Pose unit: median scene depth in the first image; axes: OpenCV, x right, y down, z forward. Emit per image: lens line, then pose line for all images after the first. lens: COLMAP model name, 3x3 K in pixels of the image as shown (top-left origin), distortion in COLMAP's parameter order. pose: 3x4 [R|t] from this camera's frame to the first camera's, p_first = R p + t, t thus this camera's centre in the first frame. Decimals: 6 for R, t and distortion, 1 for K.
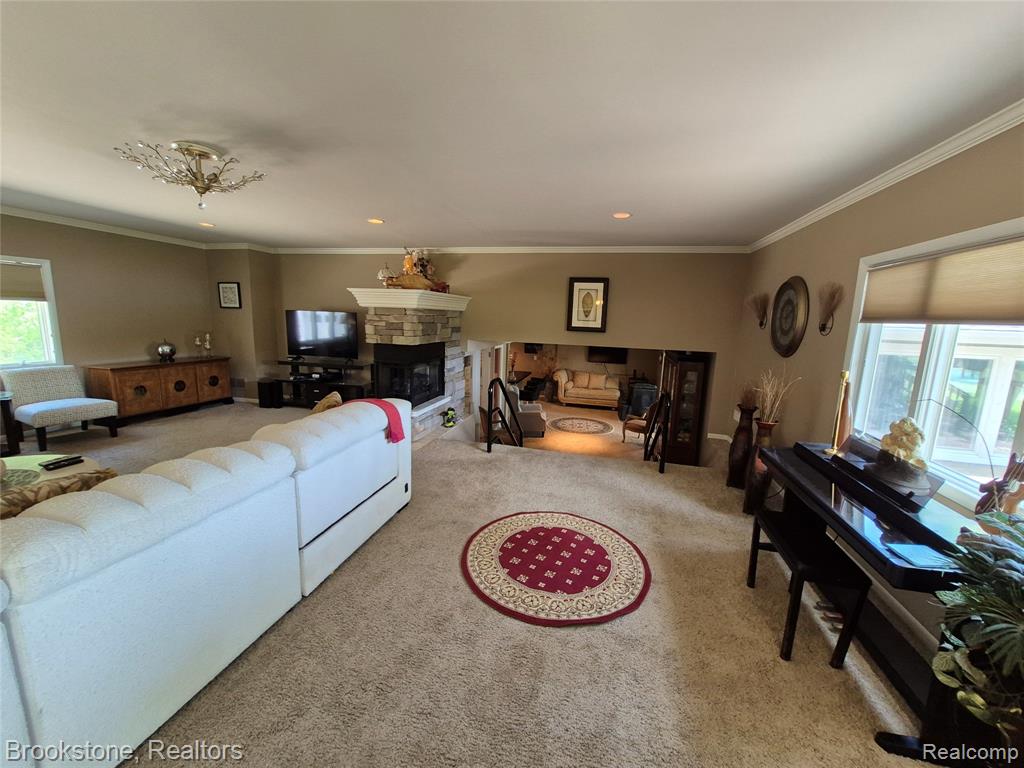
lens RADIAL K [[399.0, 0, 514.5], [0, 399.0, 380.8], [0, 0, 1]] dist [0.000158, -0.000983]
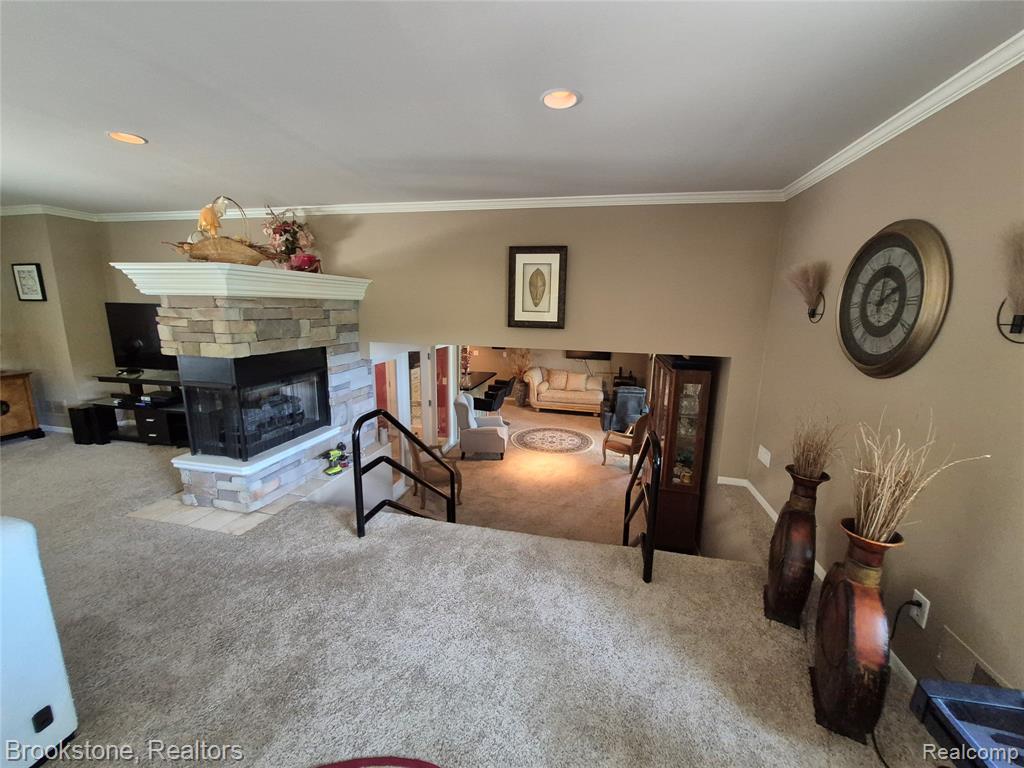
lens RADIAL K [[399.0, 0, 514.4], [0, 399.0, 379.9], [0, 0, 1]] dist [0.000158, -0.000983]
pose [[0.999712, -0.018620, 0.015144, 0.131362], [0.018240, 0.999525, 0.024848, -0.053317], [-0.015599, -0.024564, 0.999577, 0.329399]]
